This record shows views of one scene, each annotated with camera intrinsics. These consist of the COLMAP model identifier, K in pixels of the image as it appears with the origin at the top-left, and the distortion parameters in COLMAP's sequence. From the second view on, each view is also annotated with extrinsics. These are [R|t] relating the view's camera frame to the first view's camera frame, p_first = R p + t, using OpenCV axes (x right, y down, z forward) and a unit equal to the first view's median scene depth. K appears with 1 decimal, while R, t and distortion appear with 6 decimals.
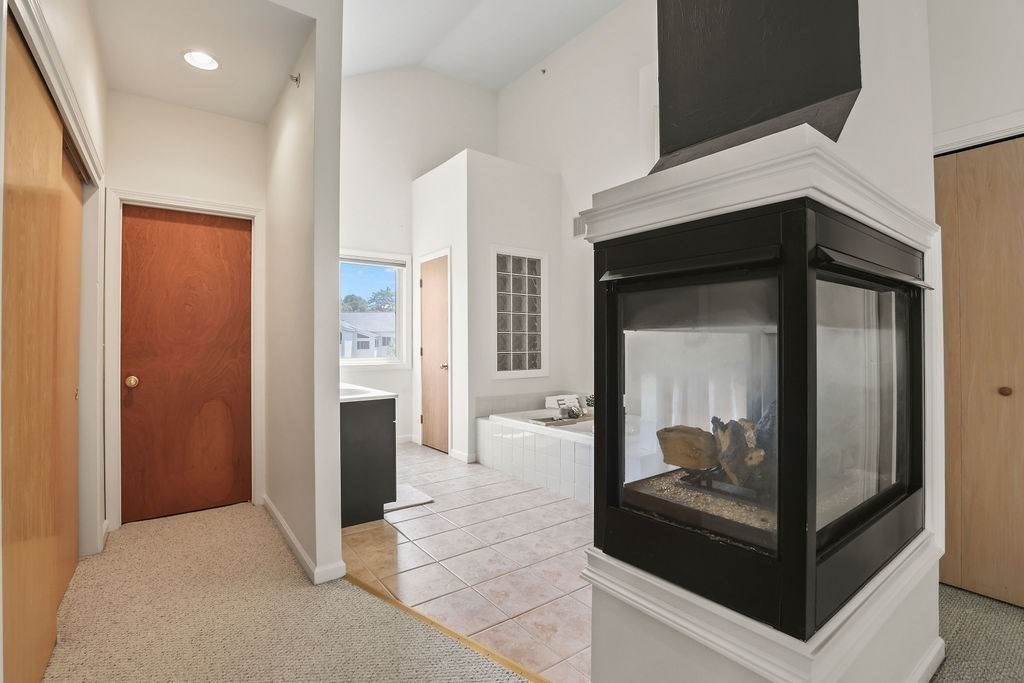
lens RADIAL K [[475.5, 0, 512.0], [0, 475.5, 341.5], [0, 0, 1]] dist [-0.030986, -0.000056]
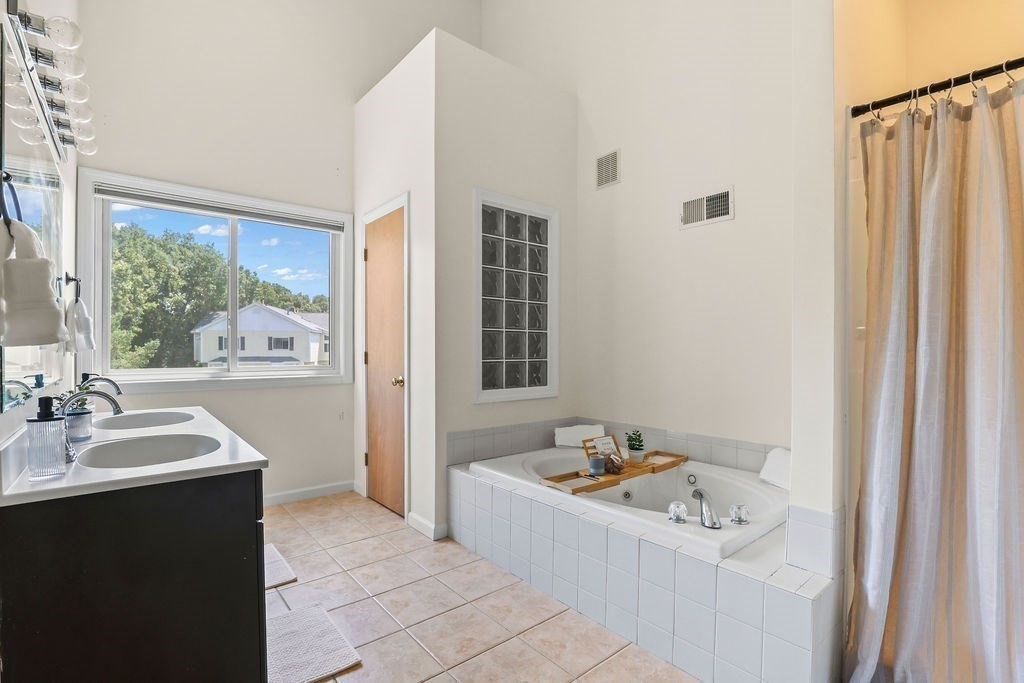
lens RADIAL K [[473.1, 0, 509.7], [0, 473.1, 348.5], [0, 0, 1]] dist [-0.030032, 0.000523]
pose [[0.998770, 0.005574, 0.049261, -0.024809], [-0.005939, 0.999956, 0.007264, 0.001897], [-0.049219, -0.007548, 0.998760, 0.359658]]
